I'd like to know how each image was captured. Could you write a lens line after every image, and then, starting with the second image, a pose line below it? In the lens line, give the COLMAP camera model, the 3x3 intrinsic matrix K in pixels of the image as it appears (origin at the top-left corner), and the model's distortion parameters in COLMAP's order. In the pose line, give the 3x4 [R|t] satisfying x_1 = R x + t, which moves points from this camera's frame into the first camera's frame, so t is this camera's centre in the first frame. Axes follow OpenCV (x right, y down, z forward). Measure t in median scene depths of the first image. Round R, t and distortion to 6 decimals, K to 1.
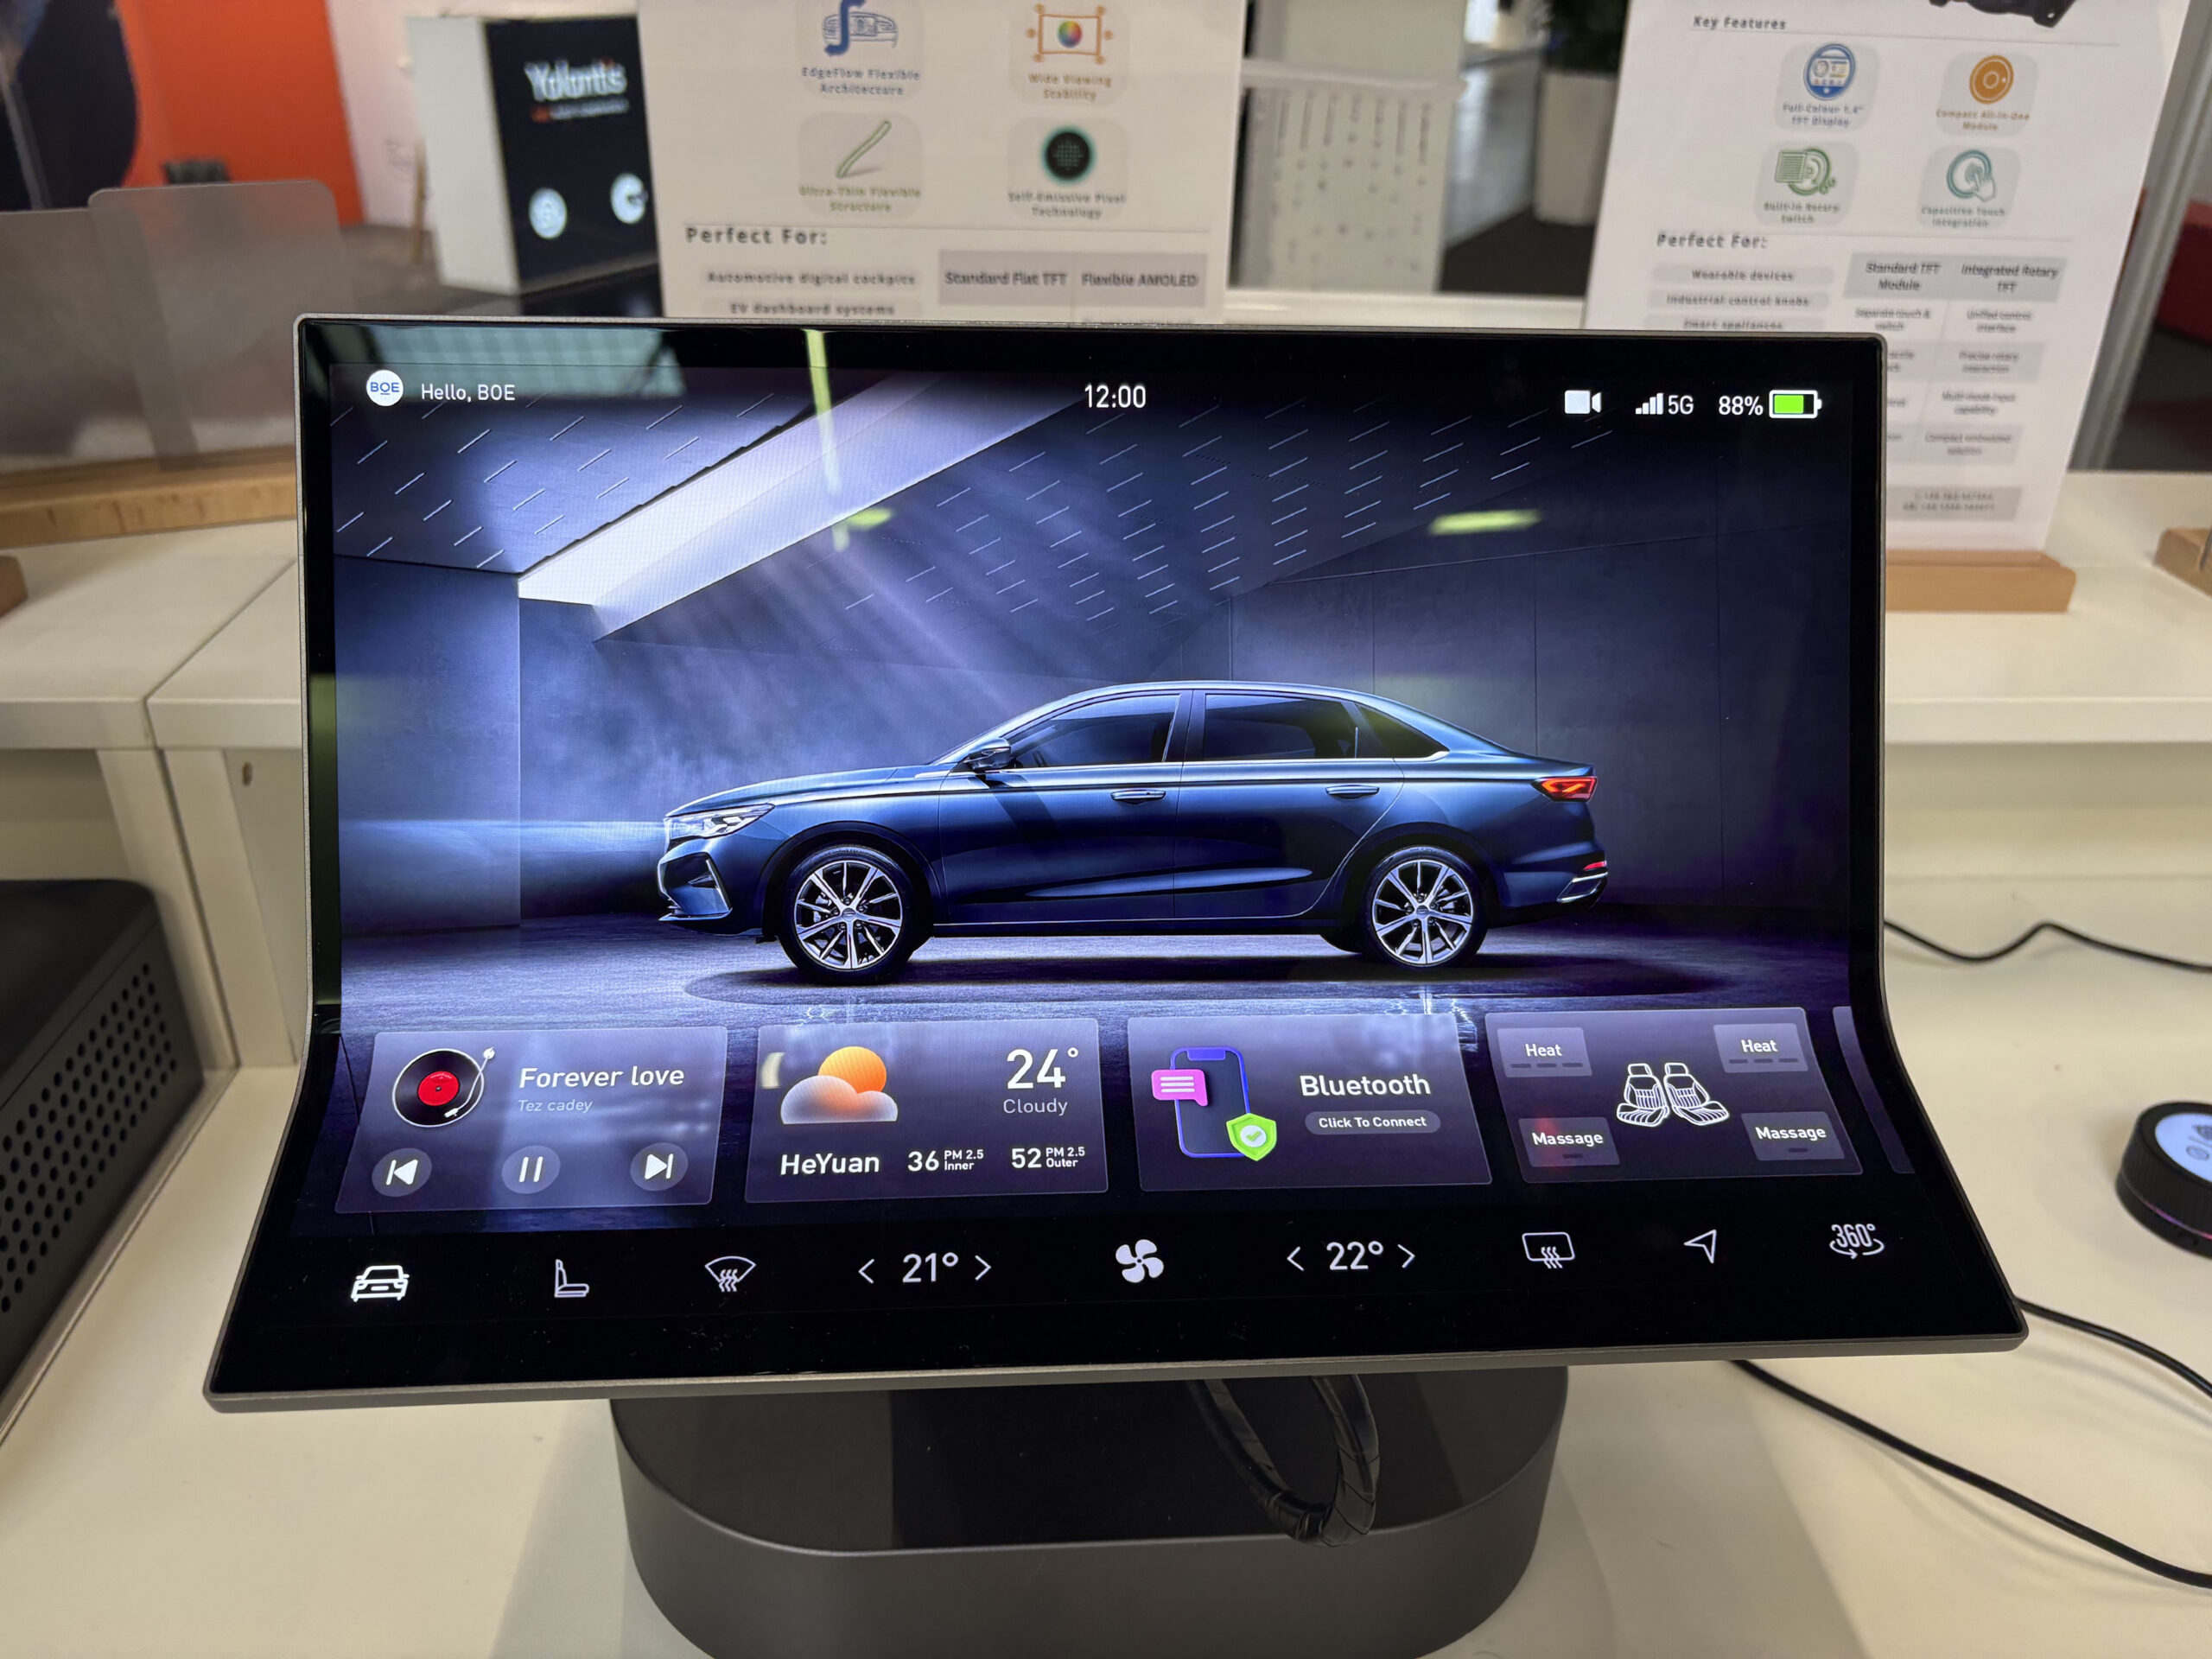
lens RADIAL K [[1664.9, 0, 1106.2], [0, 1664.9, 842.3], [0, 0, 1]] dist [0.006595, -0.010736]
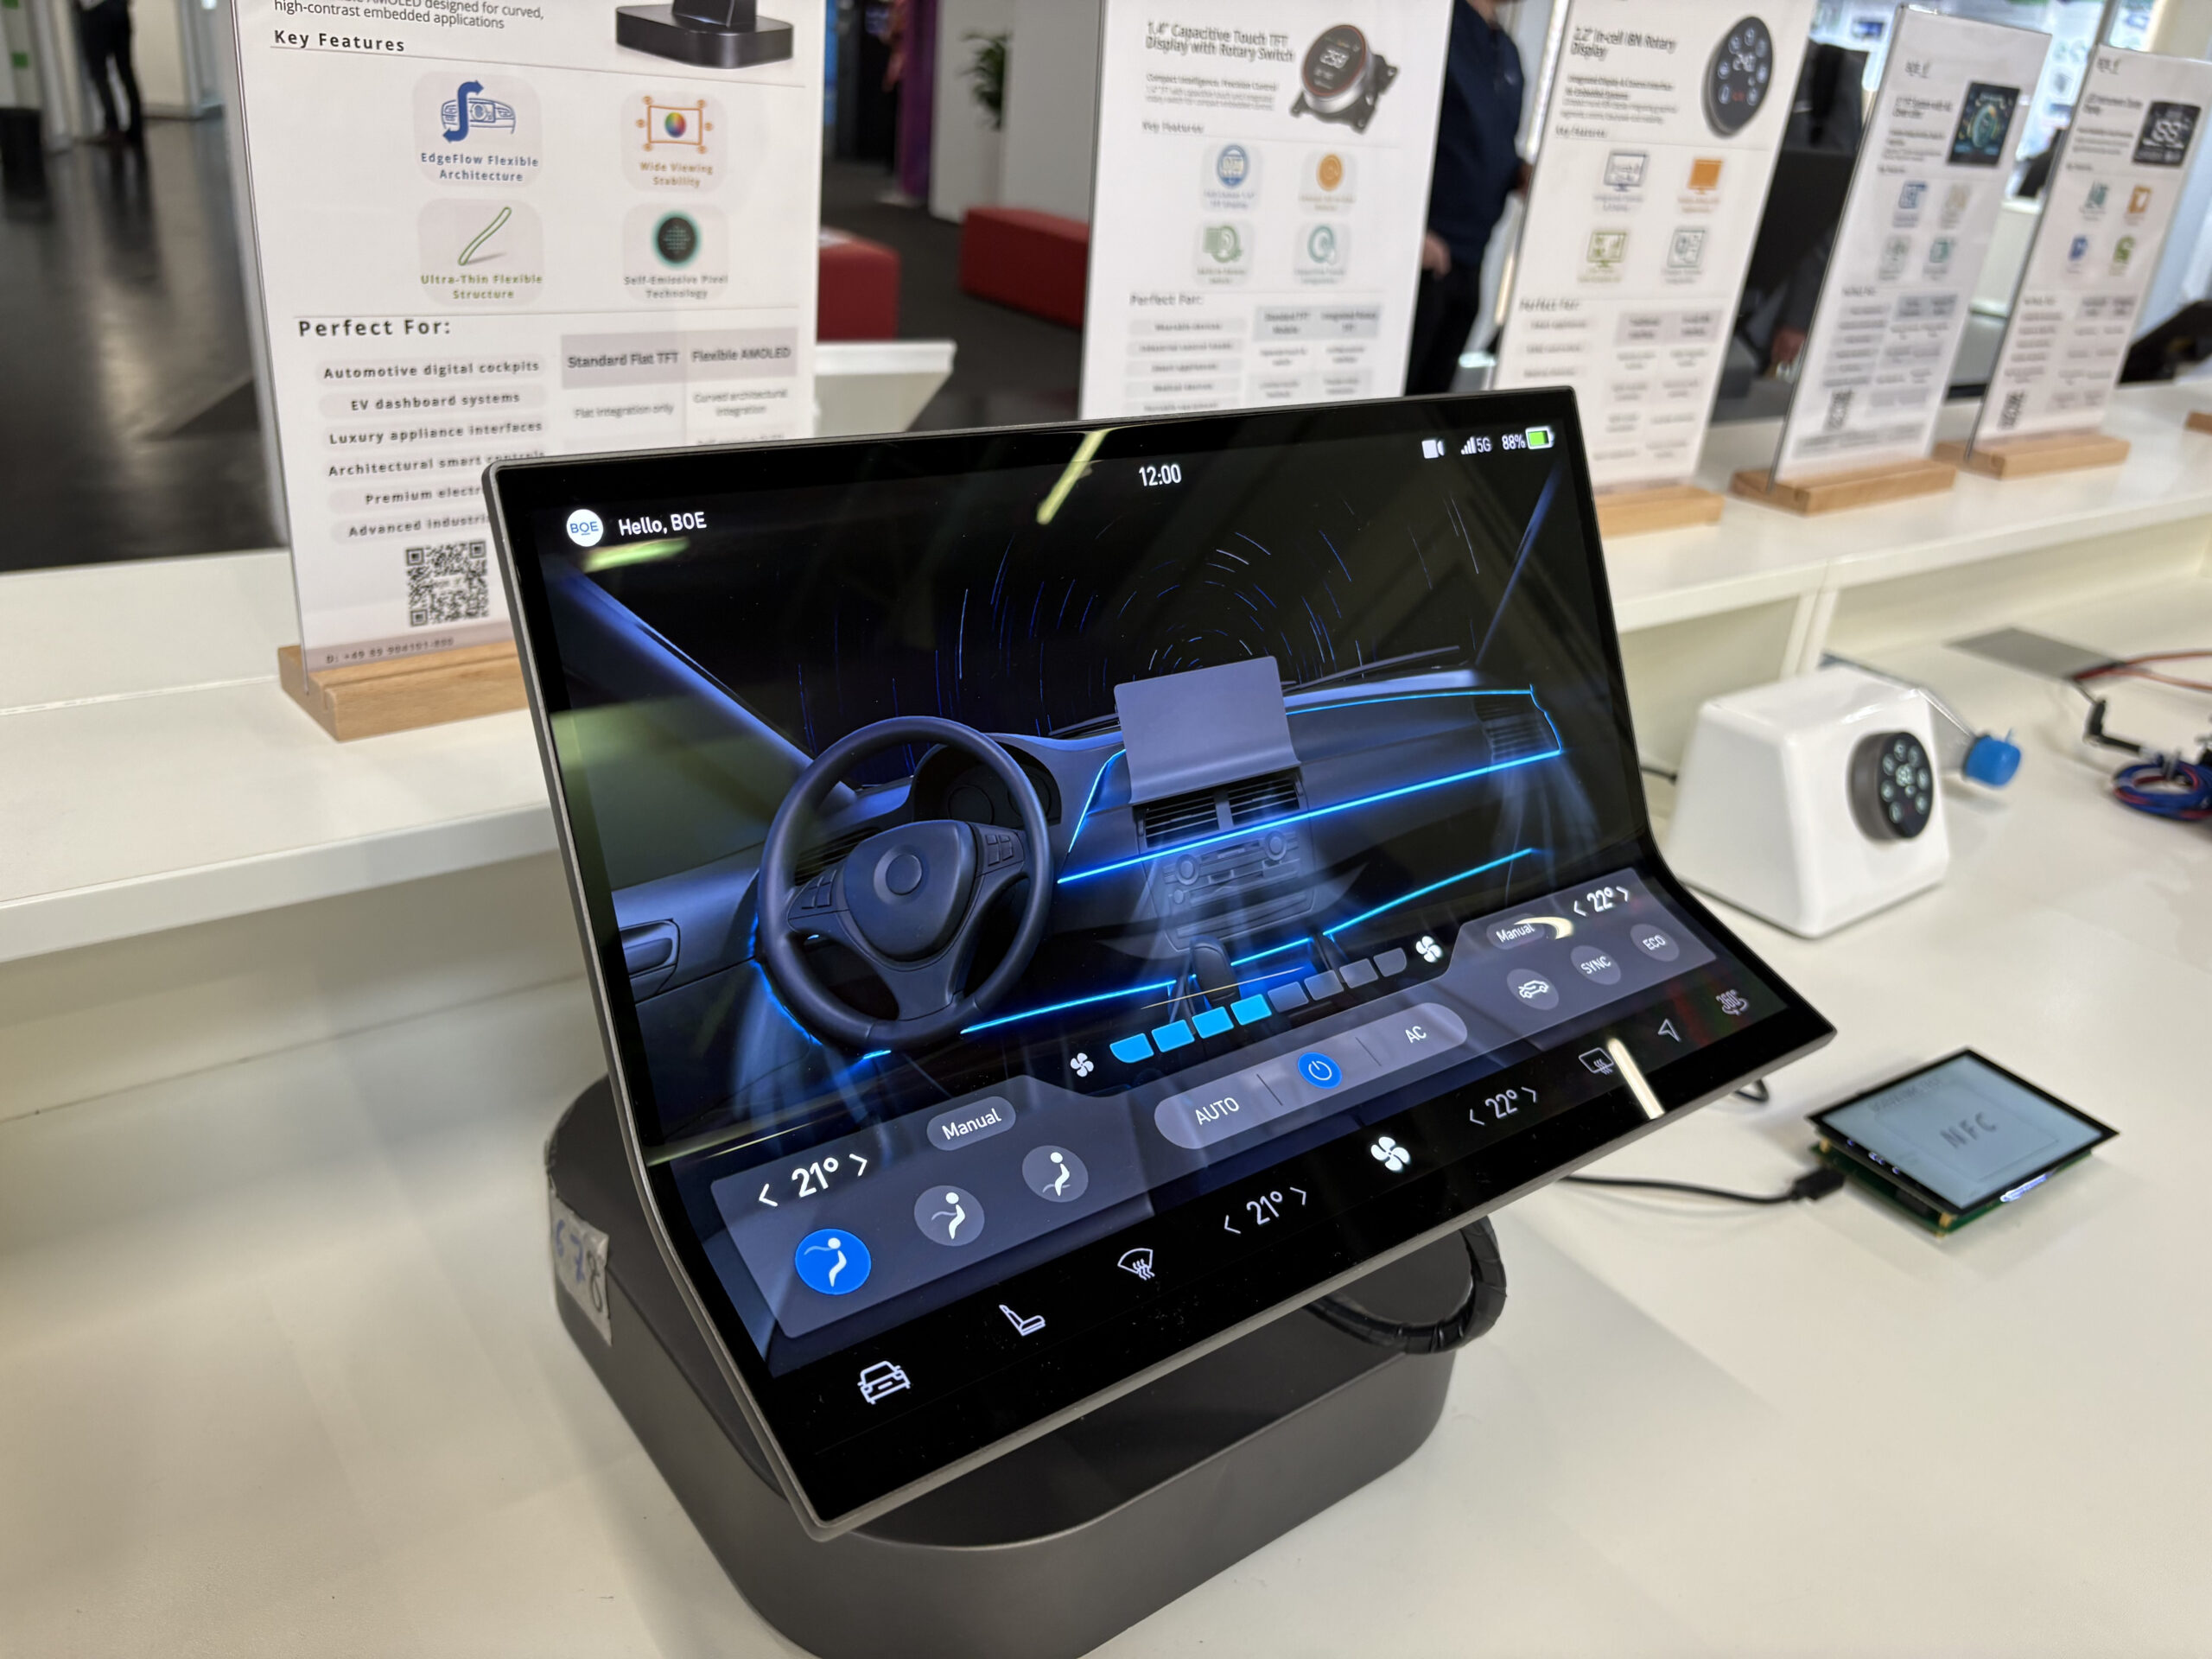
lens RADIAL K [[1664.9, 0, 1025.8], [0, 1664.9, 847.6], [0, 0, 1]] dist [0.006595, -0.010736]
pose [[0.839373, -0.197690, 0.506332, -0.439534], [0.200457, 0.978441, 0.049711, -0.050540], [-0.505243, 0.059771, 0.860905, 0.022002]]
